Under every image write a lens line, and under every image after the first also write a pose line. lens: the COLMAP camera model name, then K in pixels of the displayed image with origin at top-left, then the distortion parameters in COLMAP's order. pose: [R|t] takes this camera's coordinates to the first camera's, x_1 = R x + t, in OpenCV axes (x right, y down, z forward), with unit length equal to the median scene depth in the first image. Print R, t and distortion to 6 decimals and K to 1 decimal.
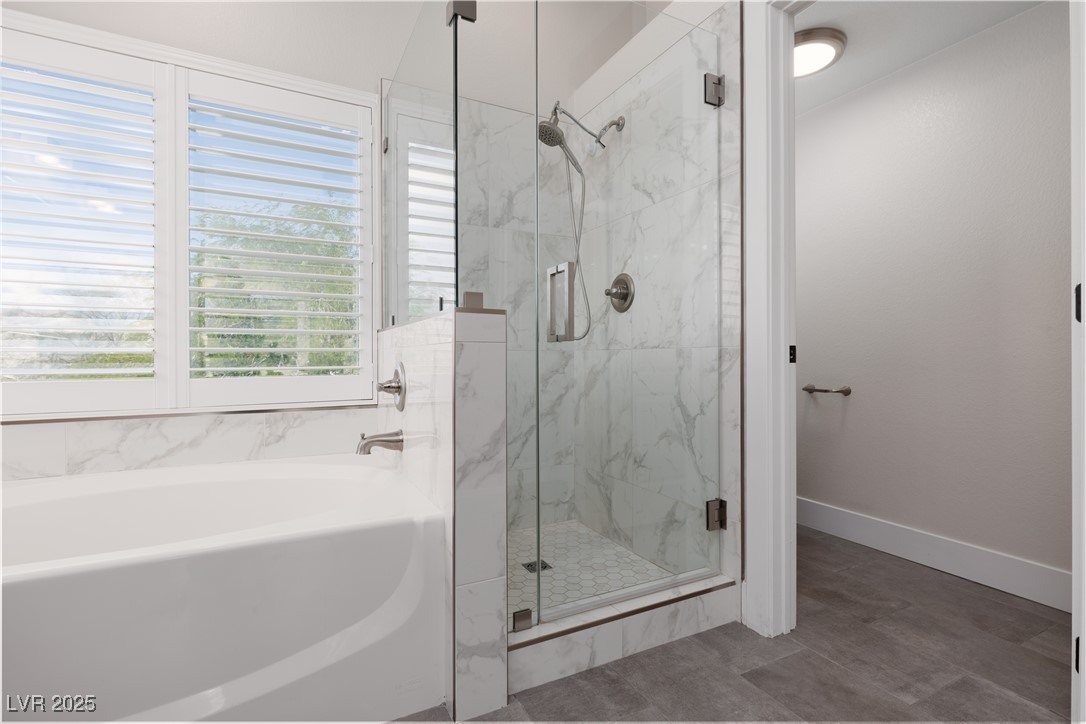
lens RADIAL K [[512.0, 0, 549.7], [0, 512.0, 359.1], [0, 0, 1]] dist [0.012699, 0.000171]
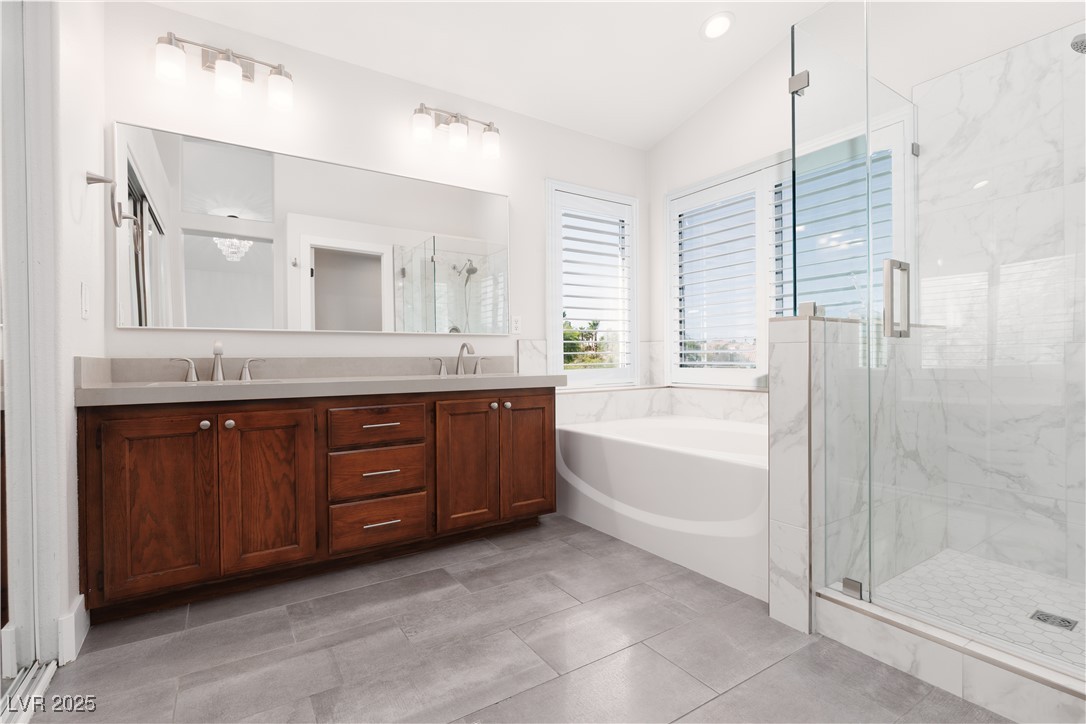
lens RADIAL K [[512.0, 0, 549.7], [0, 512.0, 359.1], [0, 0, 1]] dist [0.012699, 0.000171]
pose [[0.096065, -0.002603, -0.995372, 1.031595], [0.005624, 0.999982, -0.002073, 0.008079], [0.995359, -0.005399, 0.096078, 0.247326]]
